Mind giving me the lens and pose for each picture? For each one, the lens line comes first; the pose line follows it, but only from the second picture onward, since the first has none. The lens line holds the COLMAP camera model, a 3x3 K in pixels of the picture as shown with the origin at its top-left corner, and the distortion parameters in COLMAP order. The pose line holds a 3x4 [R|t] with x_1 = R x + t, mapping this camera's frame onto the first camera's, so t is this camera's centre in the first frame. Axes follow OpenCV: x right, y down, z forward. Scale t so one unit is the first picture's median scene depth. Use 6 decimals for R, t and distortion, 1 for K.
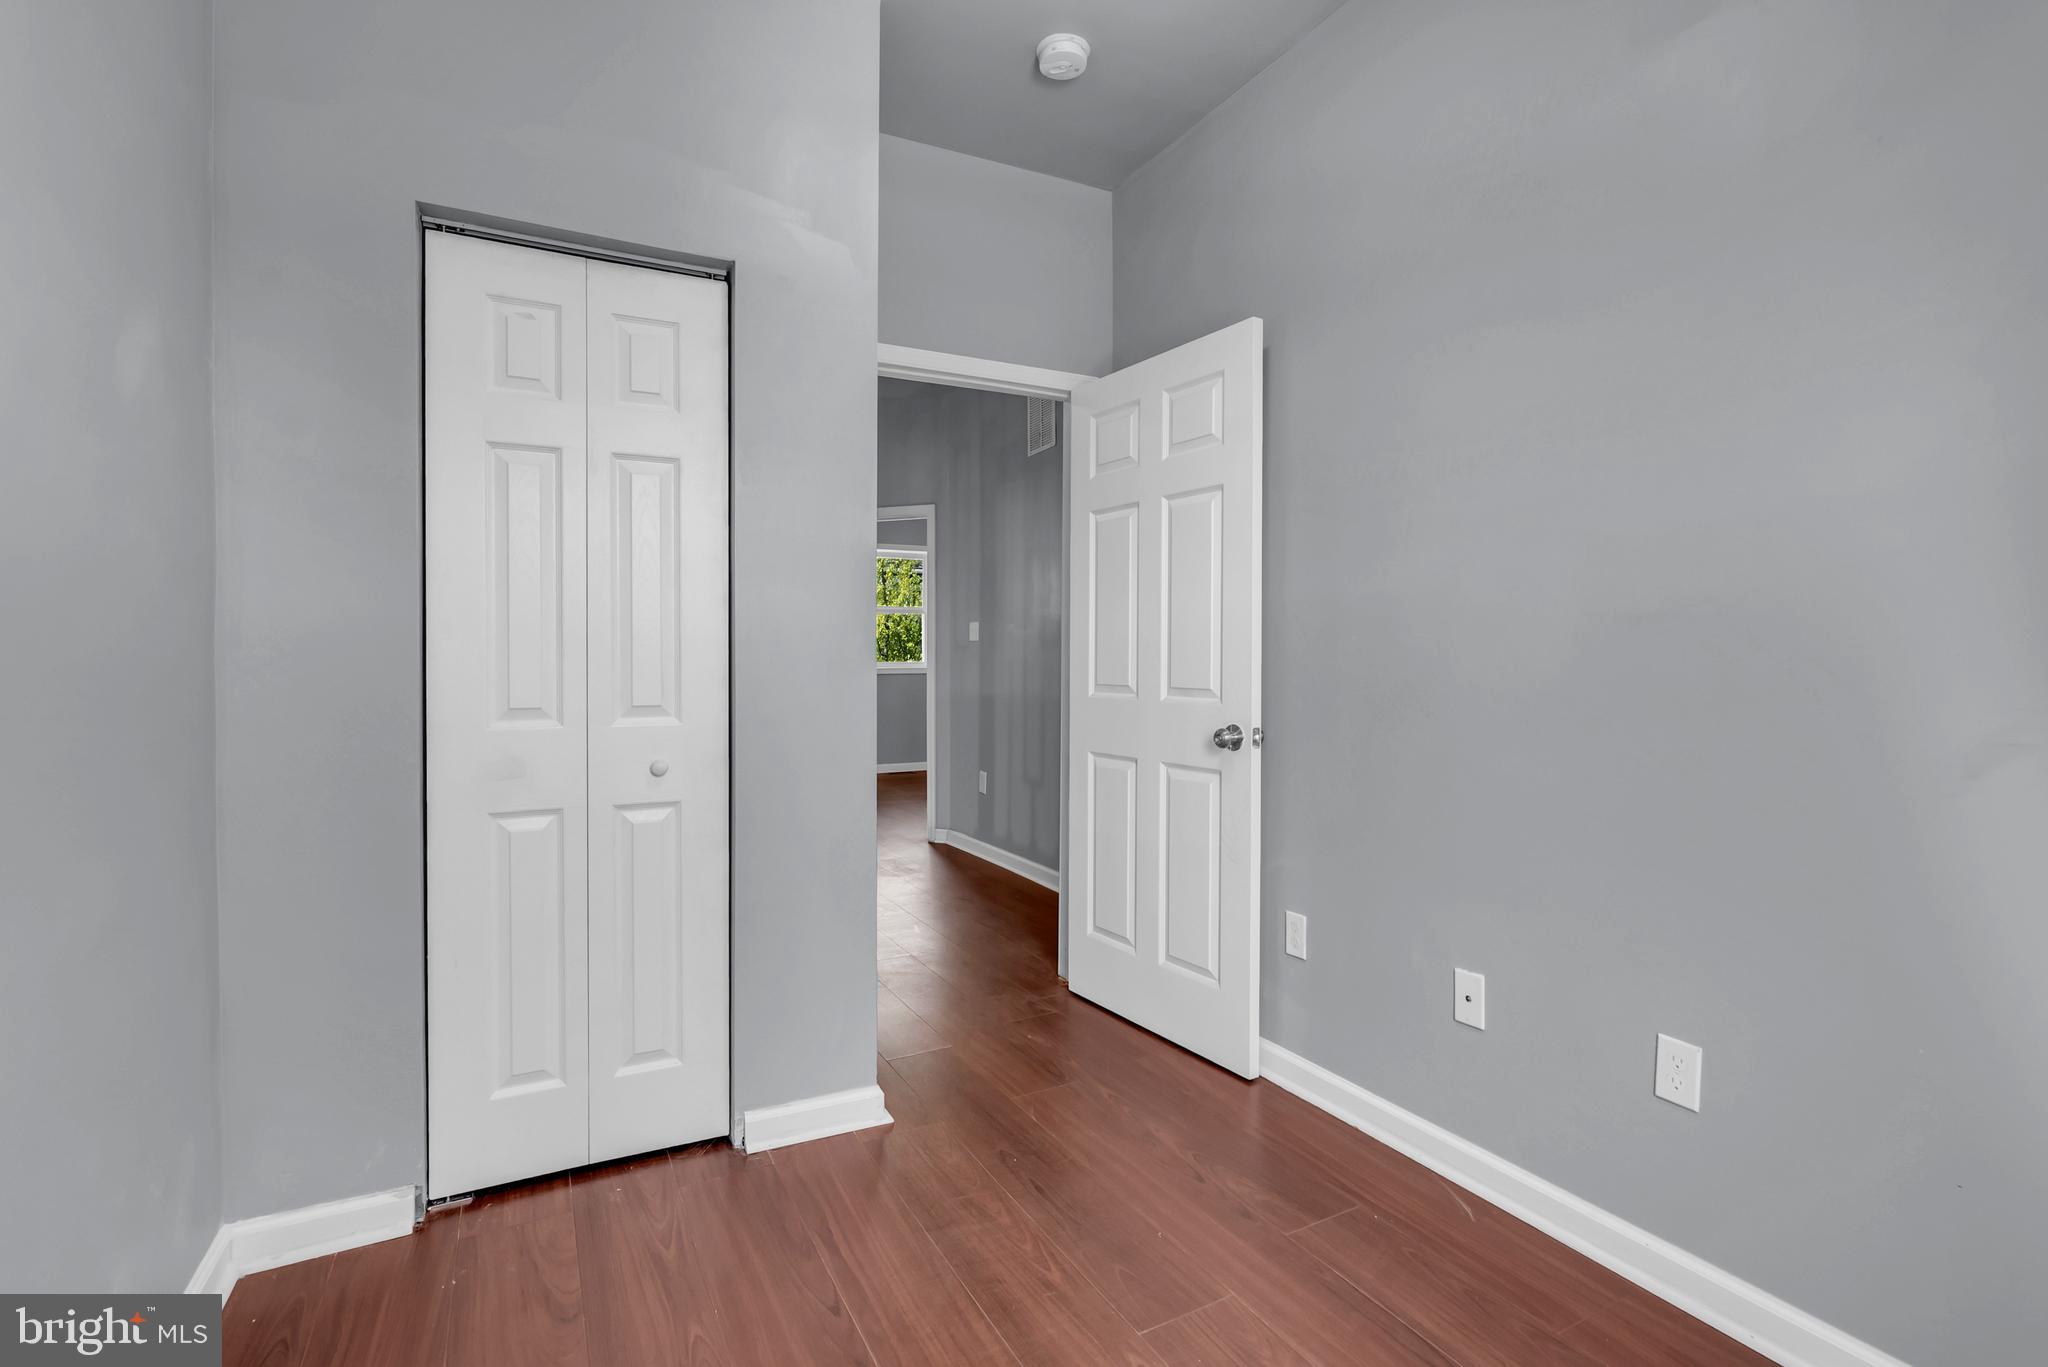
lens RADIAL K [[924.0, 0, 1022.3], [0, 924.0, 667.4], [0, 0, 1]] dist [-0.002198, -0.000234]
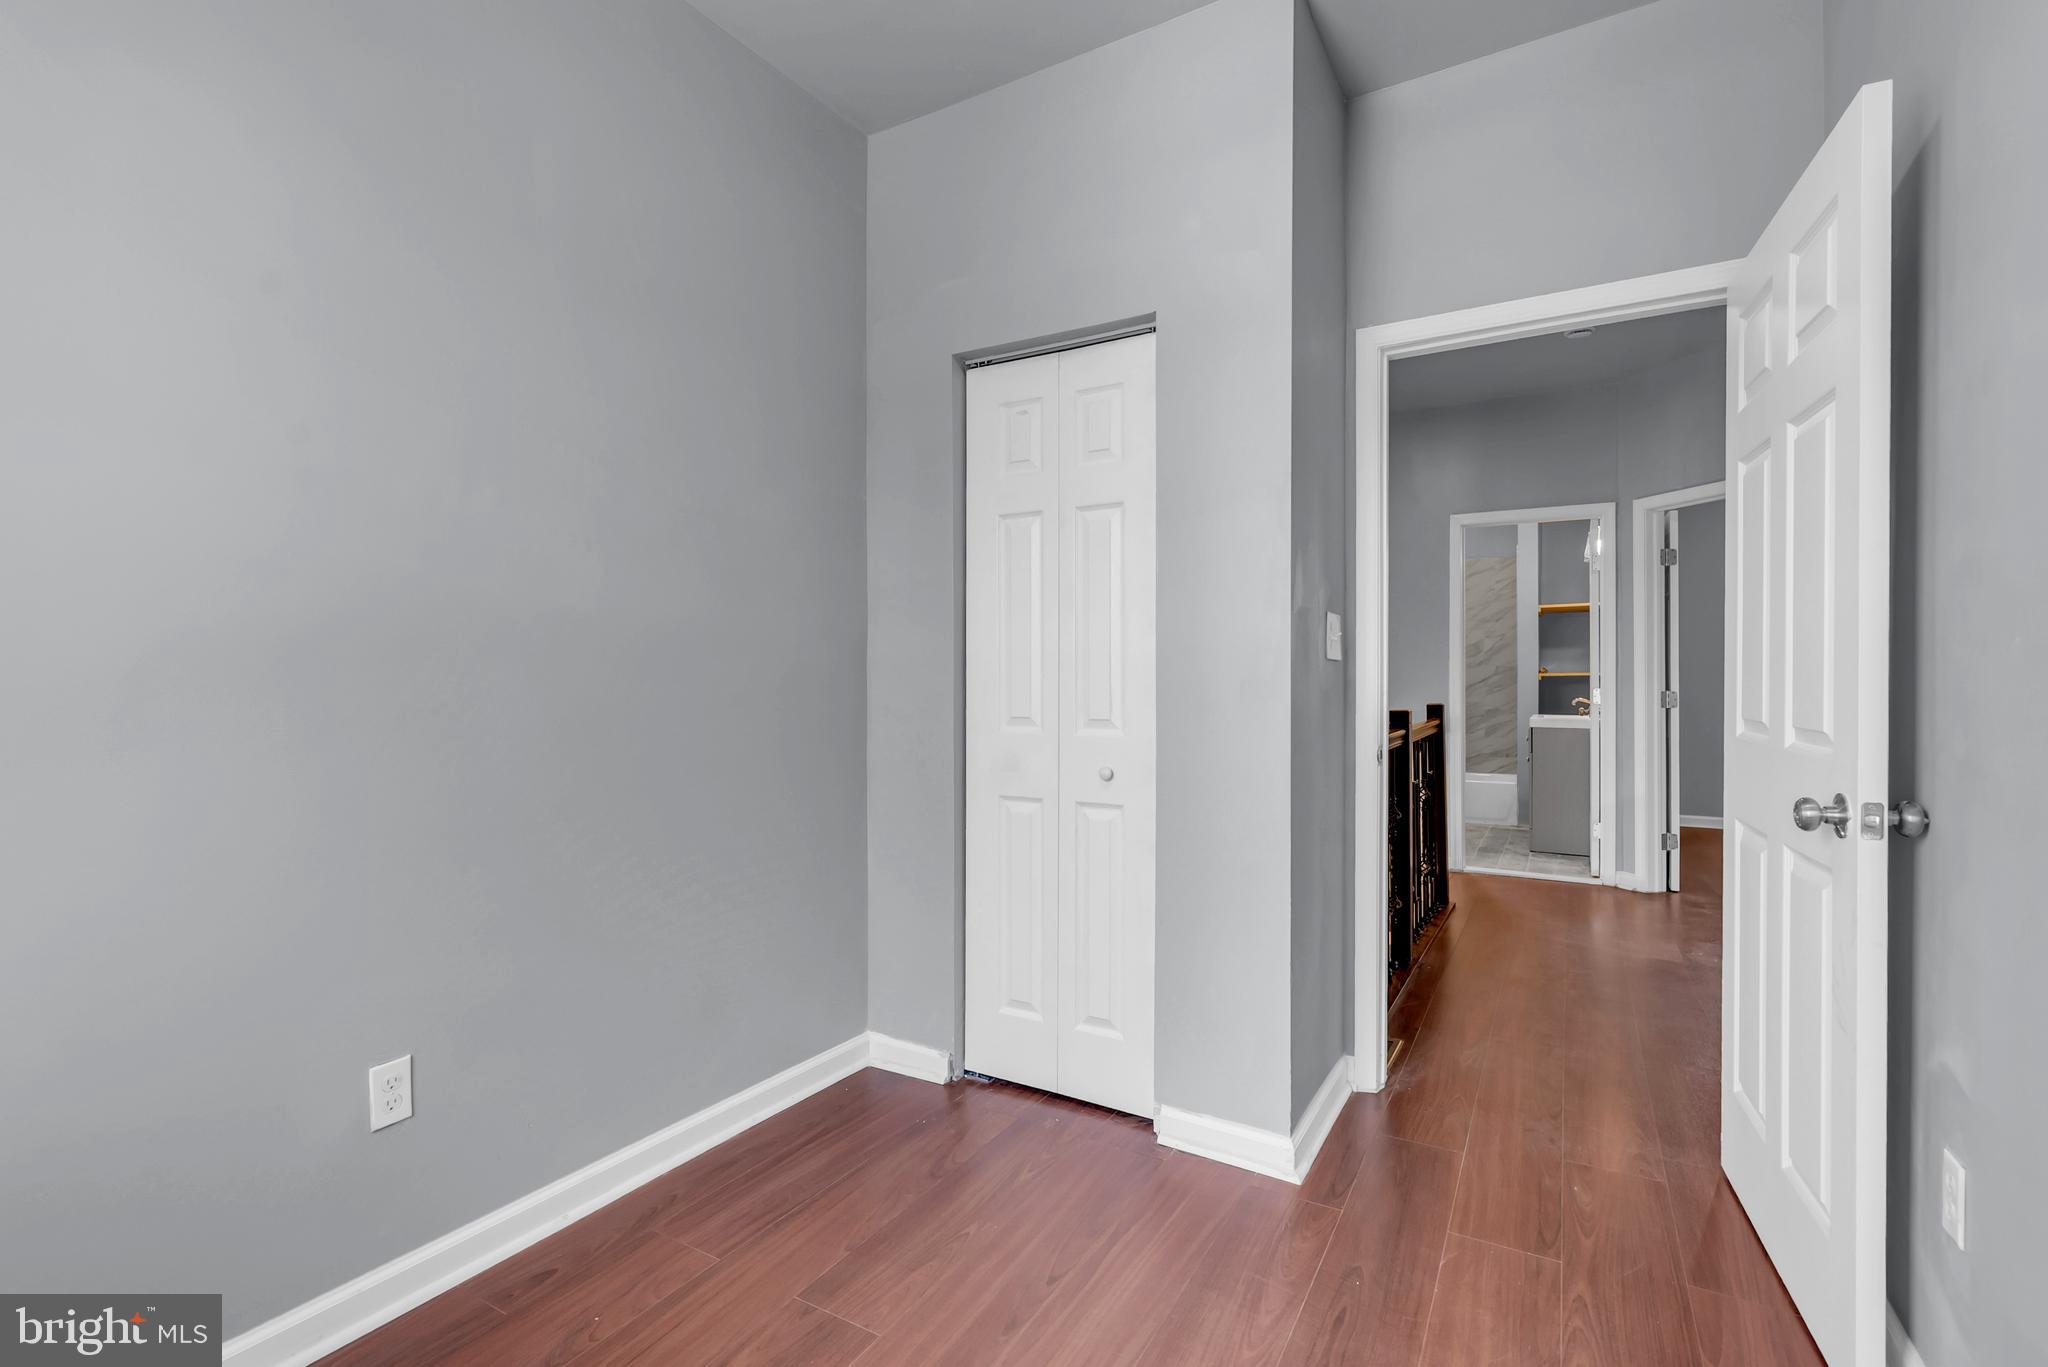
lens RADIAL K [[937.7, 0, 1024.0], [0, 937.7, 683.5], [0, 0, 1]] dist [-0.004546, 0.000201]
pose [[0.531413, 0.006477, -0.847088, 0.565423], [-0.010610, 0.999943, 0.000989, -0.003907], [0.847047, 0.008462, 0.531451, 0.305891]]
